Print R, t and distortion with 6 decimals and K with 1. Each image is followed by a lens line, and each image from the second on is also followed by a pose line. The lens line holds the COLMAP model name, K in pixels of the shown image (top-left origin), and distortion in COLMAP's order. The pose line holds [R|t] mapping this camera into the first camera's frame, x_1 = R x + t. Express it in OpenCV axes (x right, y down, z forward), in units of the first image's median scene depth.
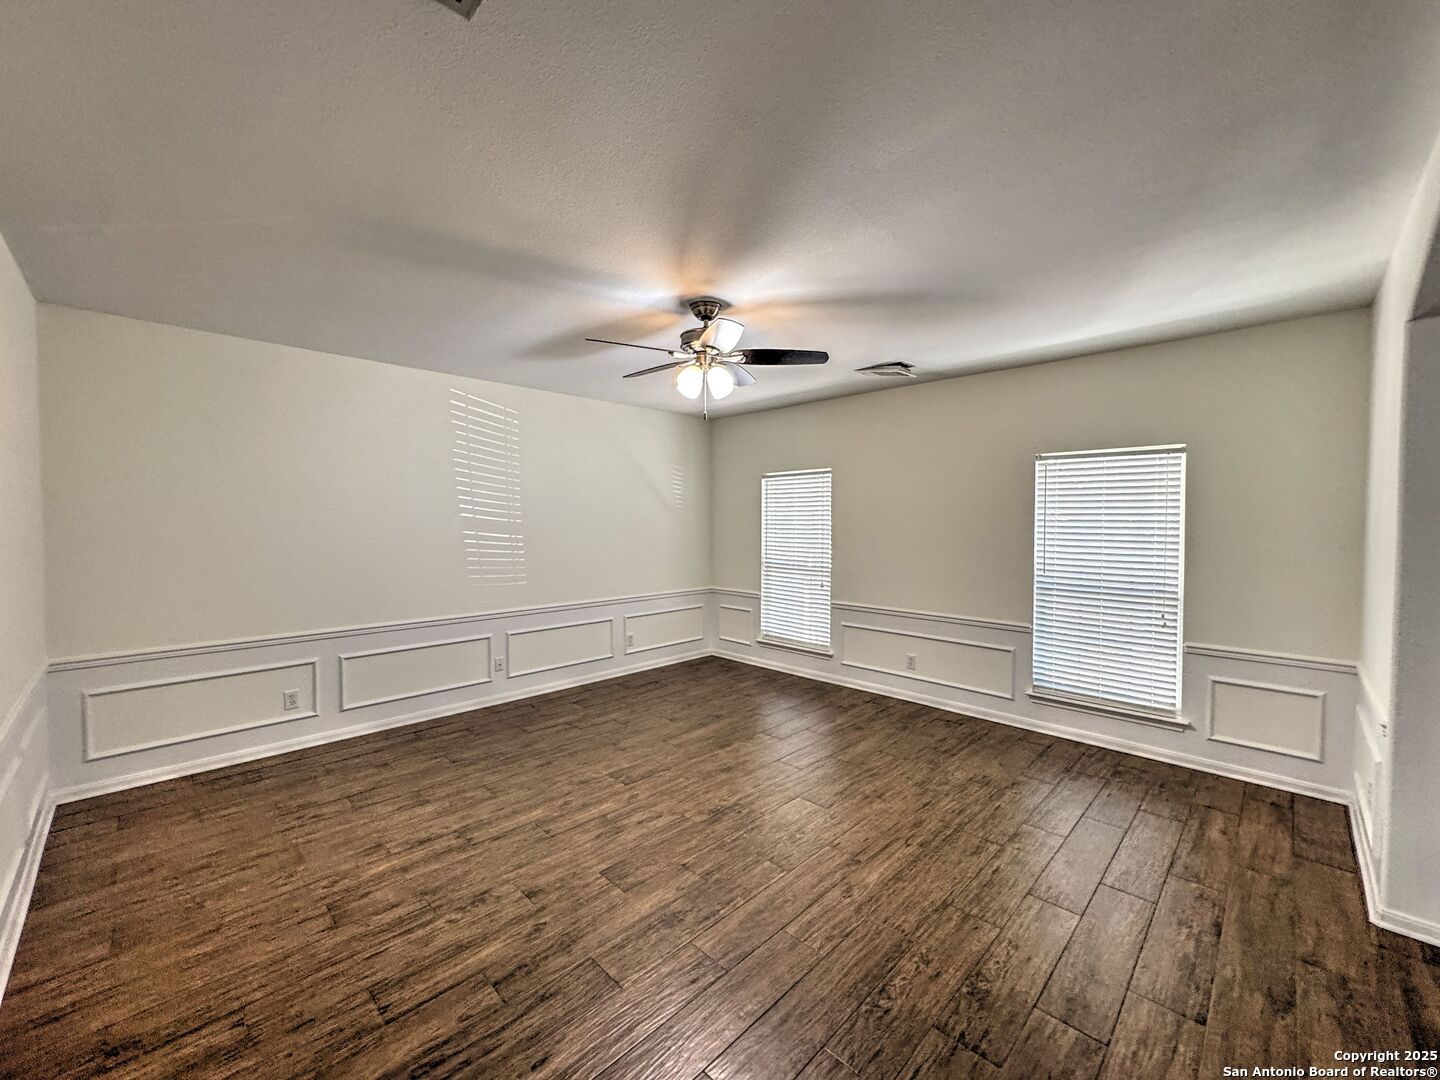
lens RADIAL K [[577.2, 0, 719.5], [0, 577.2, 537.0], [0, 0, 1]] dist [-0.000791, 0.000169]
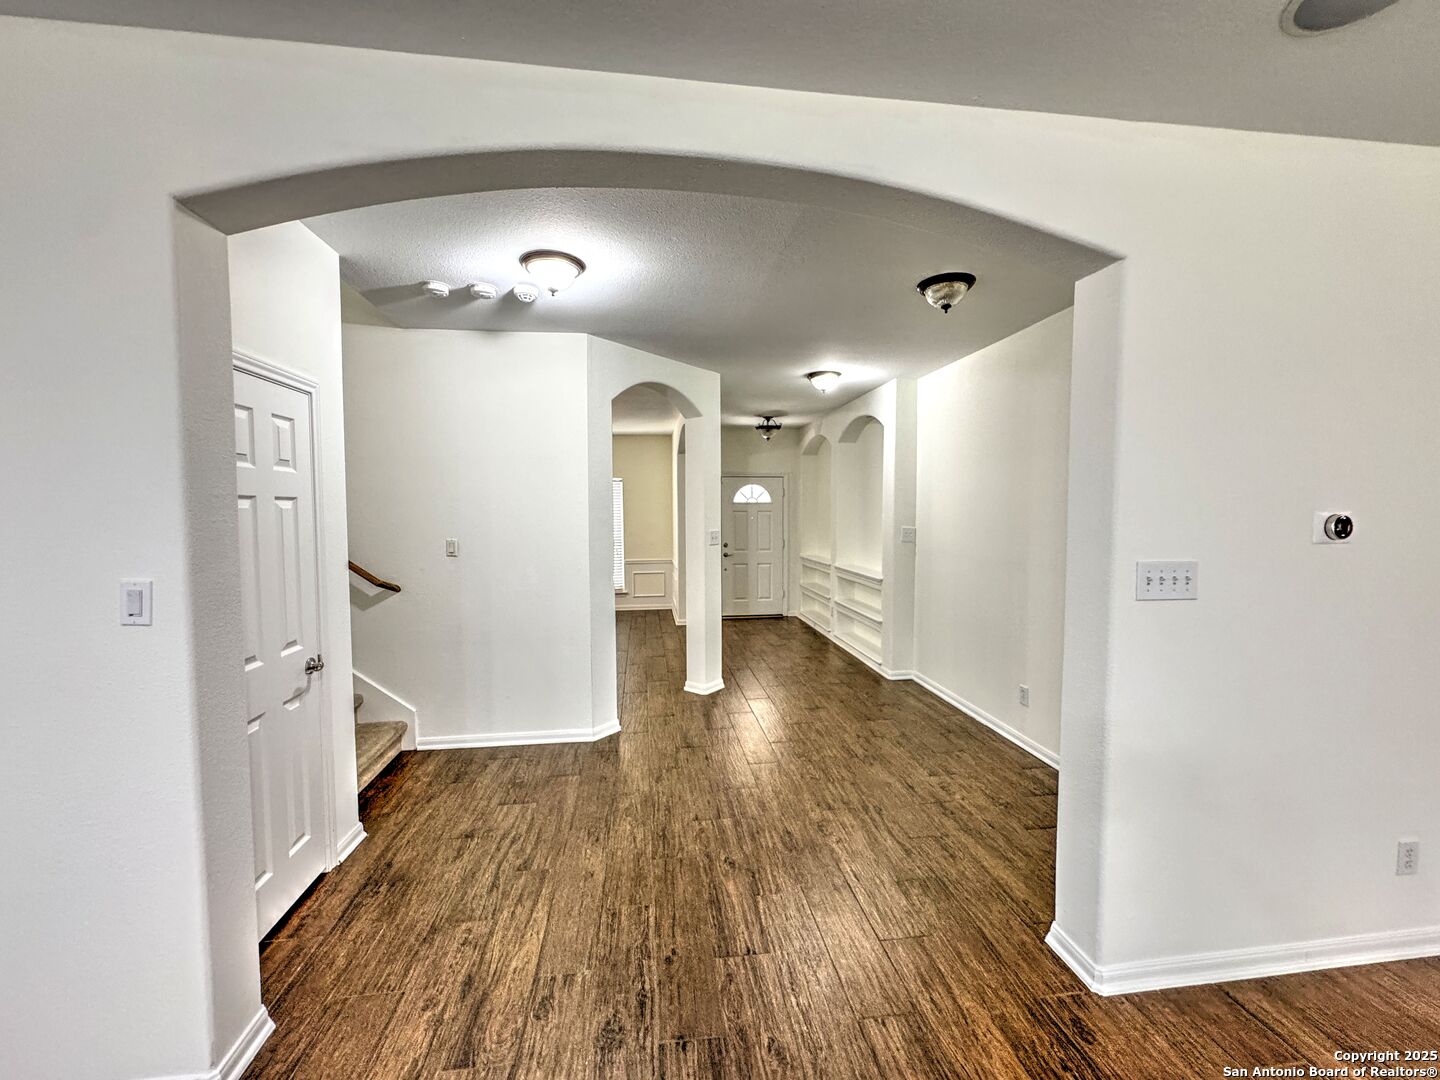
lens RADIAL K [[577.2, 0, 719.5], [0, 577.2, 537.0], [0, 0, 1]] dist [-0.000791, 0.000169]
pose [[0.610829, -0.041695, 0.790664, -0.659456], [0.029718, 0.999116, 0.029729, 0.019195], [-0.791205, 0.005337, 0.611528, -0.613248]]
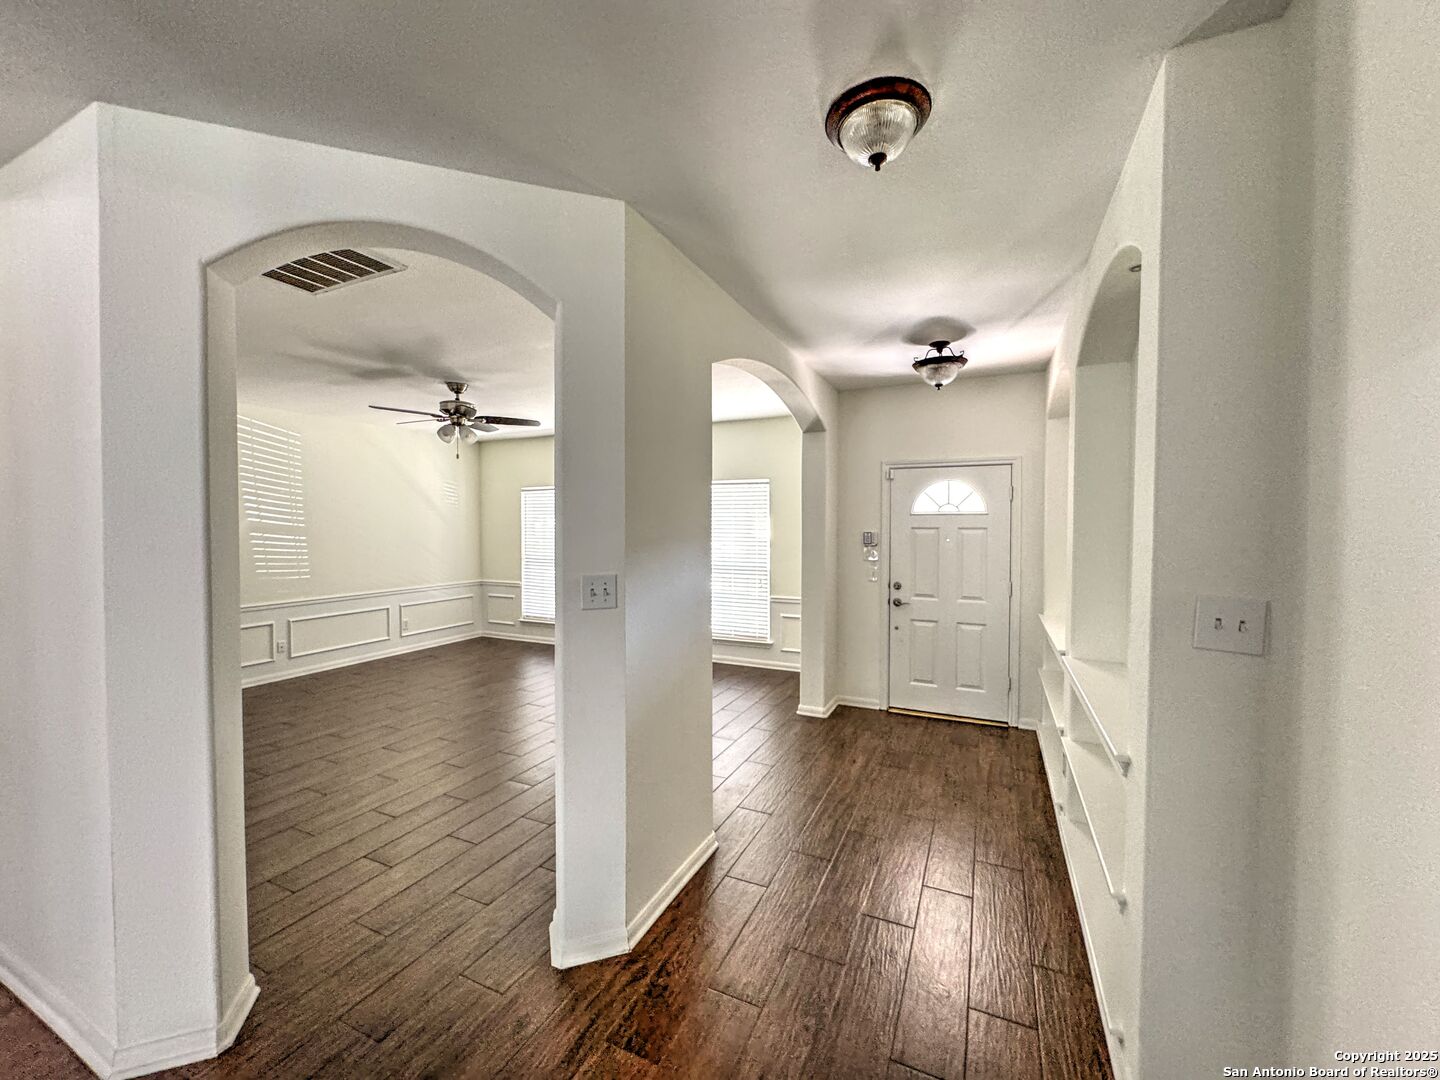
lens RADIAL K [[575.9, 0, 717.7], [0, 575.9, 537.4], [0, 0, 1]] dist [-0.006949, -0.000011]
pose [[0.942646, -0.007961, 0.333700, 0.071510], [0.010751, 0.999921, -0.006515, 0.014245], [-0.333621, 0.009729, 0.942657, -0.414076]]
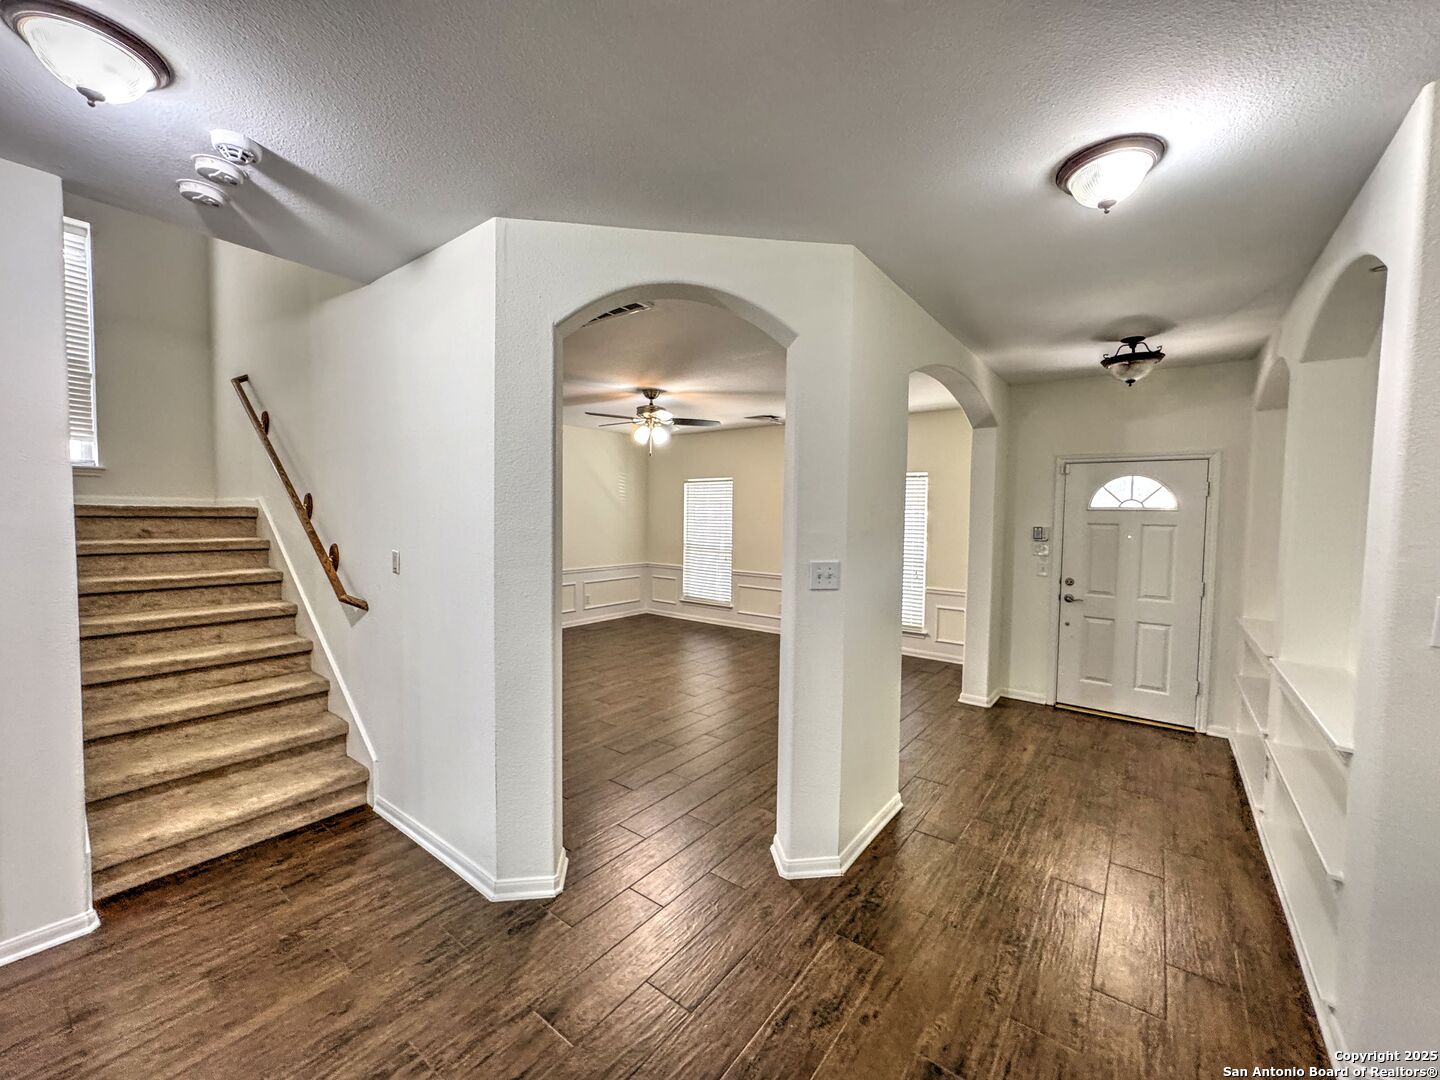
lens RADIAL K [[577.2, 0, 719.5], [0, 577.2, 537.0], [0, 0, 1]] dist [-0.000791, 0.000169]
pose [[0.991493, 0.006859, 0.129977, -0.027464], [-0.008790, 0.999859, 0.014286, 0.009665], [-0.129860, -0.015307, 0.991414, -0.479936]]
